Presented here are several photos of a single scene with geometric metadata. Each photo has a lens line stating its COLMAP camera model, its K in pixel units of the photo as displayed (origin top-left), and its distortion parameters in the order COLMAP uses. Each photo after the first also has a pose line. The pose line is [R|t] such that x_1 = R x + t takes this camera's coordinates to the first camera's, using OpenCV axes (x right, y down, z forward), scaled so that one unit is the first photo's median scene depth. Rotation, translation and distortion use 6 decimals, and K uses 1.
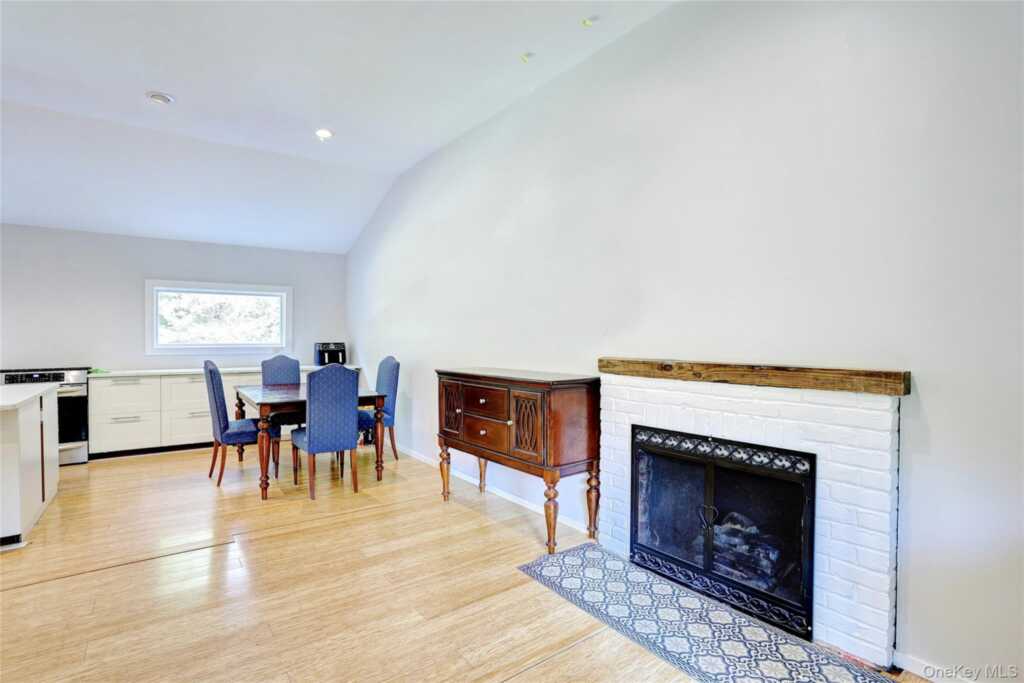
lens RADIAL K [[495.4, 0, 505.4], [0, 495.4, 340.1], [0, 0, 1]] dist [-0.033560, 0.002272]
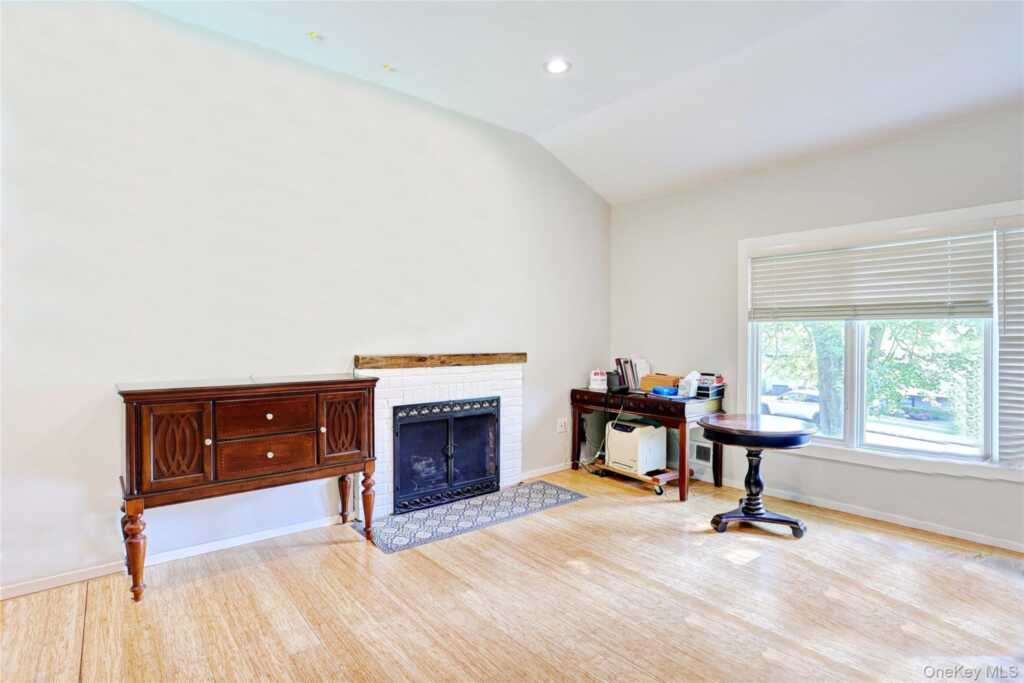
lens RADIAL K [[495.4, 0, 507.8], [0, 495.4, 339.8], [0, 0, 1]] dist [-0.033560, 0.002272]
pose [[-0.046769, -0.003180, 0.998901, -1.118764], [0.001773, 0.999993, 0.003267, -0.004116], [-0.998904, 0.001924, -0.046763, 0.842886]]
